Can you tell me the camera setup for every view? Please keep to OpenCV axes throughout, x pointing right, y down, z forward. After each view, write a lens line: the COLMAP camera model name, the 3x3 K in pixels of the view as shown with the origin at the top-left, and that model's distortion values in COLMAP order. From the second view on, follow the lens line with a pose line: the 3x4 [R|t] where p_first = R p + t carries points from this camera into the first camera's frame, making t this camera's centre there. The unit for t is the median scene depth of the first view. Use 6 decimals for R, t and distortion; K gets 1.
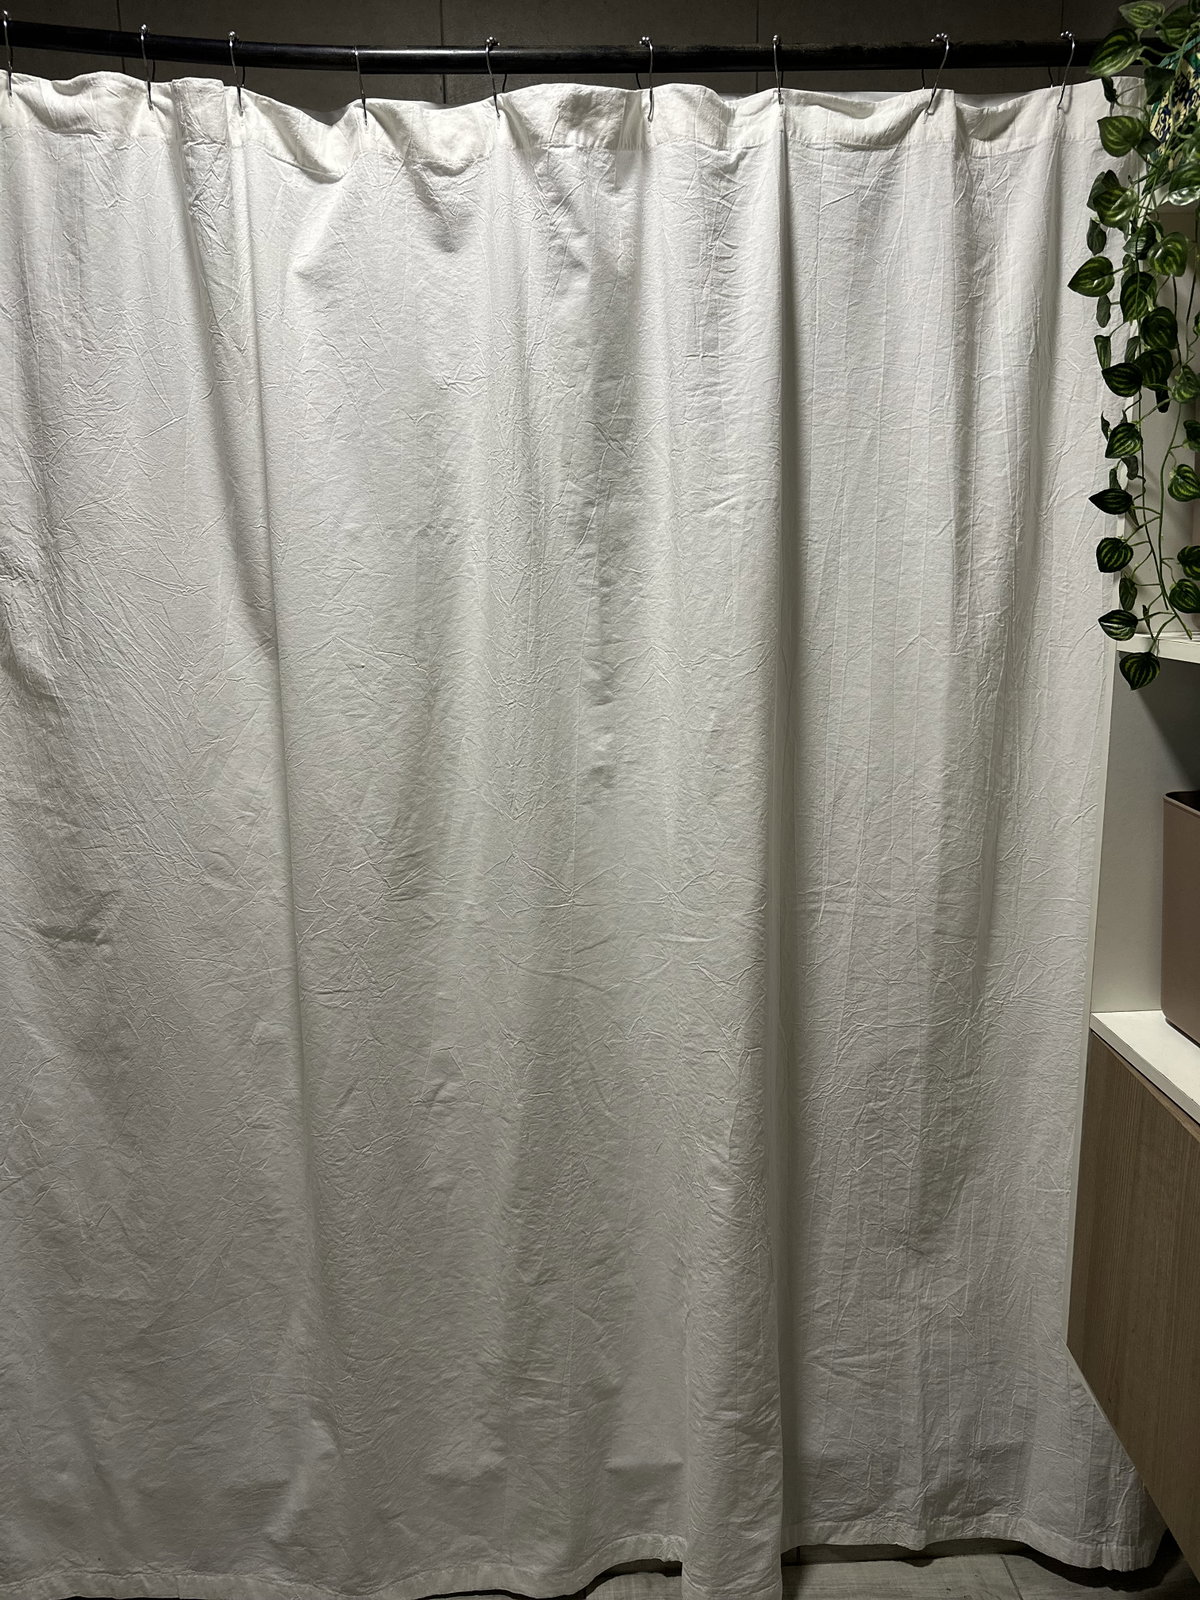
lens RADIAL K [[1127.4, 0, 598.0], [0, 1127.4, 804.8], [0, 0, 1]] dist [0.022073, -0.035284]
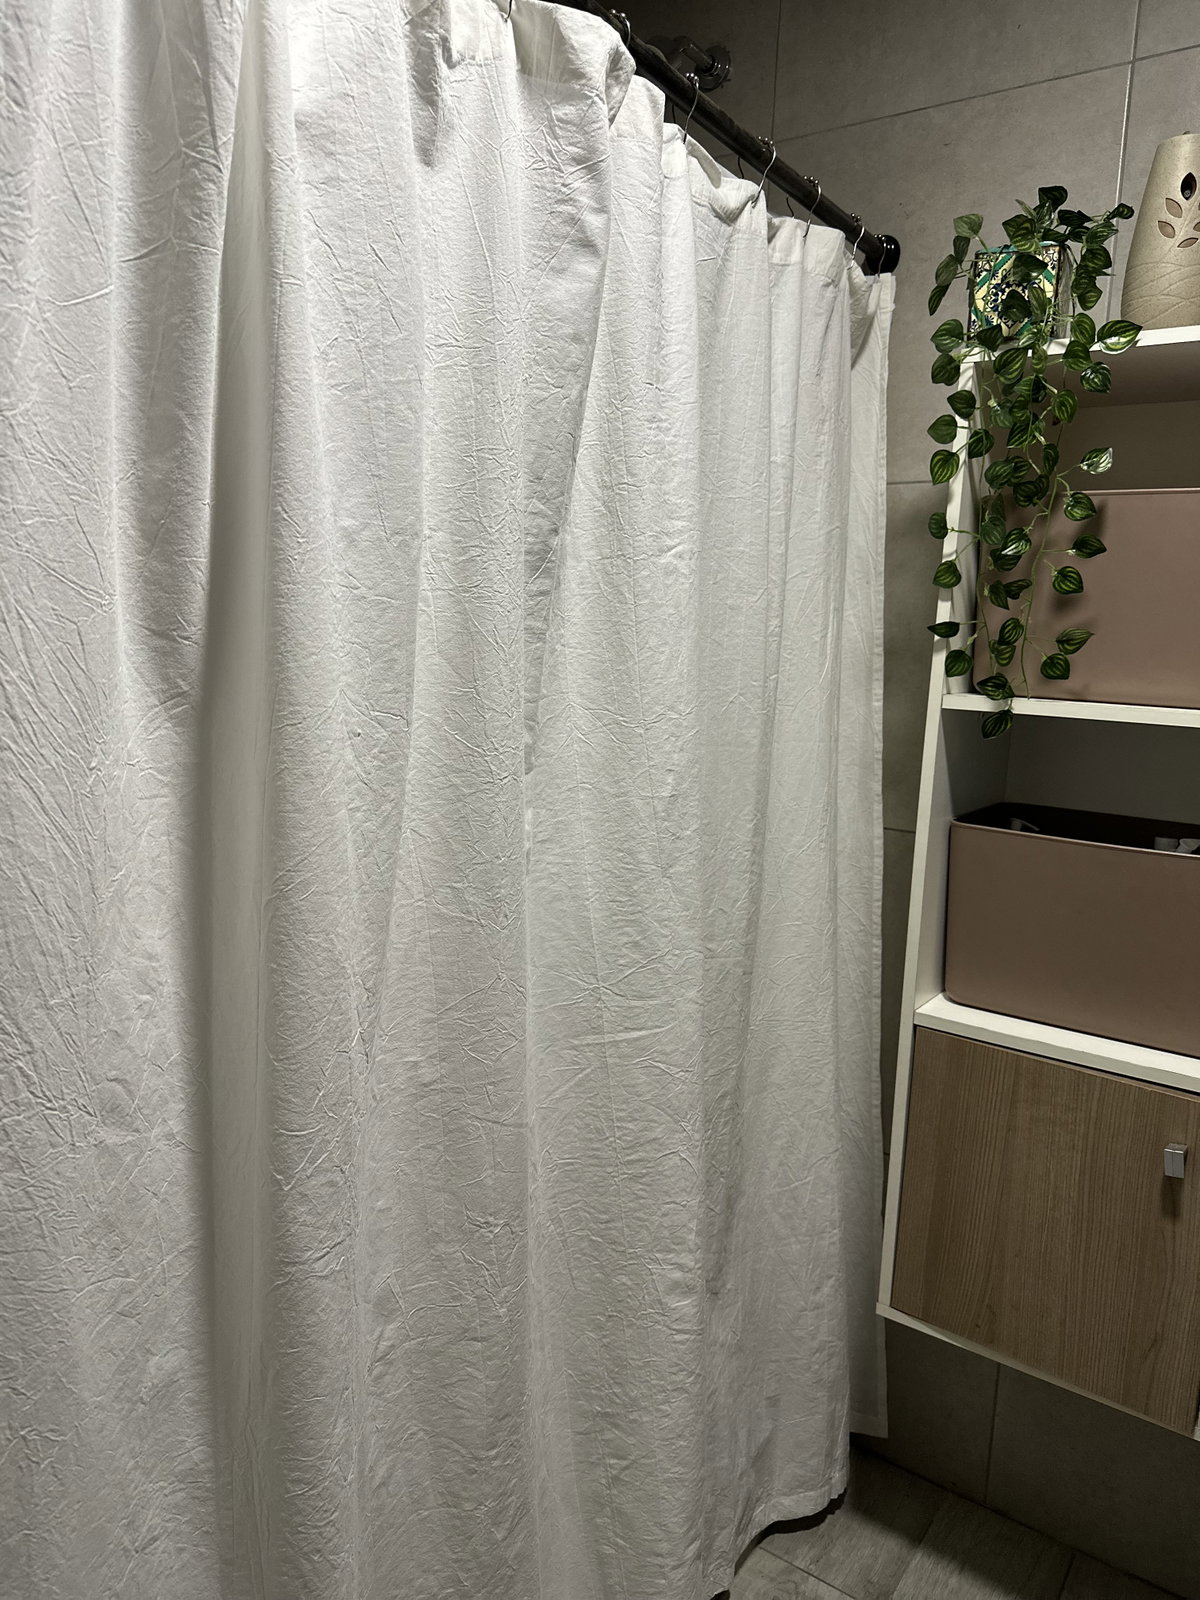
lens RADIAL K [[1127.4, 0, 607.5], [0, 1127.4, 795.8], [0, 0, 1]] dist [0.022073, -0.035284]
pose [[0.603642, -0.065801, 0.794536, -0.639241], [0.106013, 0.994363, 0.001807, -0.072245], [-0.790176, 0.083140, 0.607215, 0.482015]]
